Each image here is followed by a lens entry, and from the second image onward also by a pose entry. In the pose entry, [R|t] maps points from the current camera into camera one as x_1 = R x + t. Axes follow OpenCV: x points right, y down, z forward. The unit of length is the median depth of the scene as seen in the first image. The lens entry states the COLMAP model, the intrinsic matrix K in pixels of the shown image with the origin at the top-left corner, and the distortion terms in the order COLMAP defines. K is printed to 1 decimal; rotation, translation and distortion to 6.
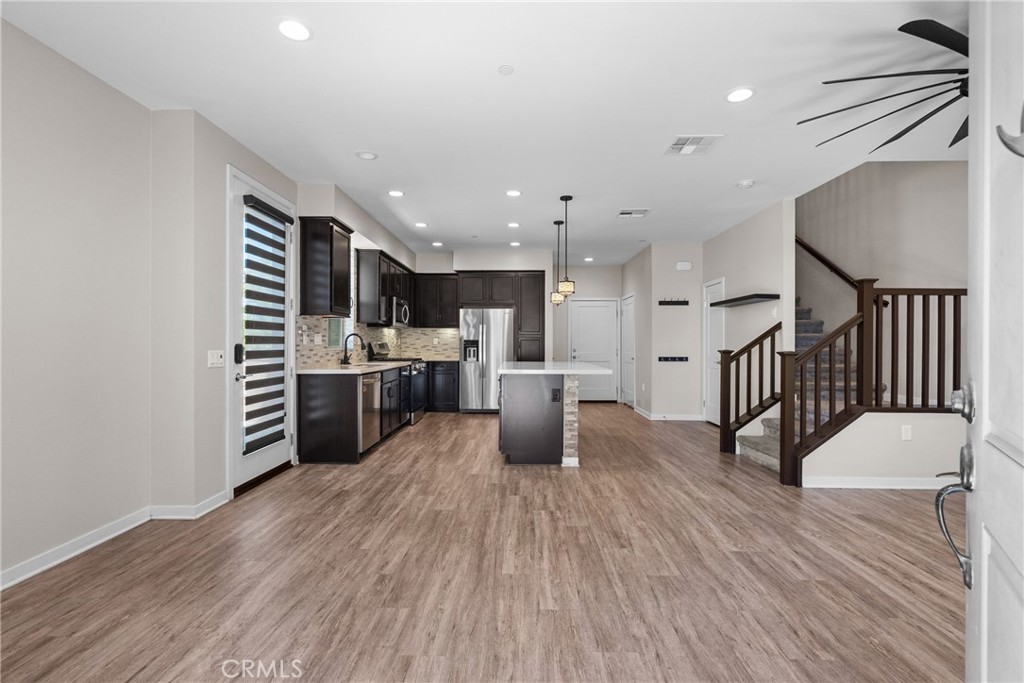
lens RADIAL K [[464.7, 0, 508.5], [0, 464.7, 341.7], [0, 0, 1]] dist [0.000603, 0.001118]
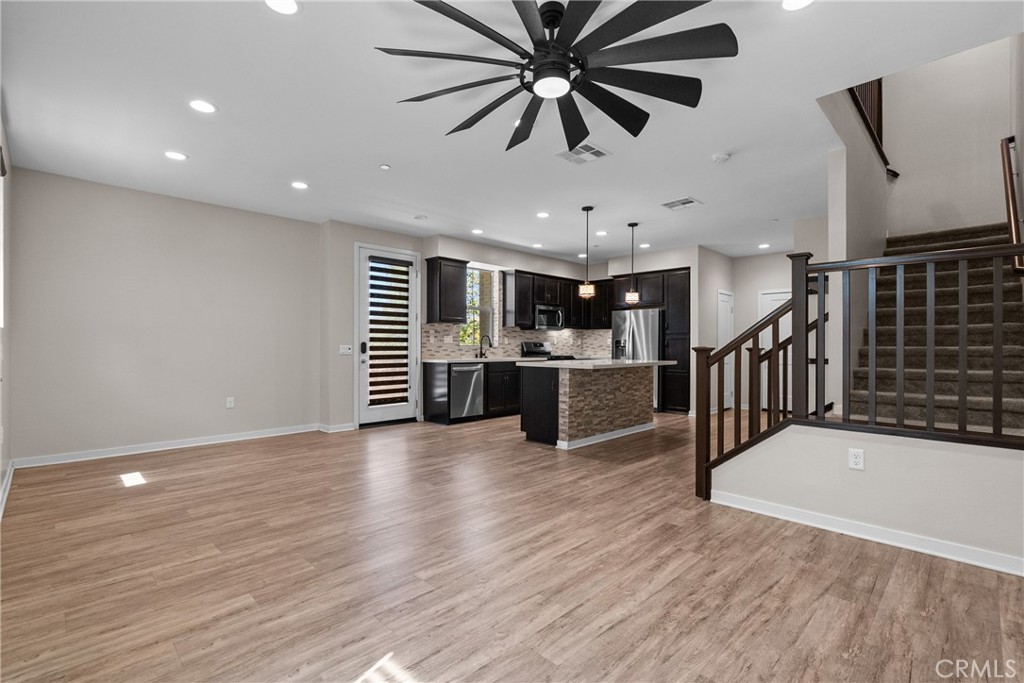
lens RADIAL K [[464.7, 0, 509.4], [0, 464.7, 345.2], [0, 0, 1]] dist [0.000603, 0.001118]
pose [[0.723633, -0.001213, -0.690184, 0.946515], [0.001357, 0.999999, -0.000335, 0.017072], [0.690184, -0.000694, 0.723633, 0.100610]]
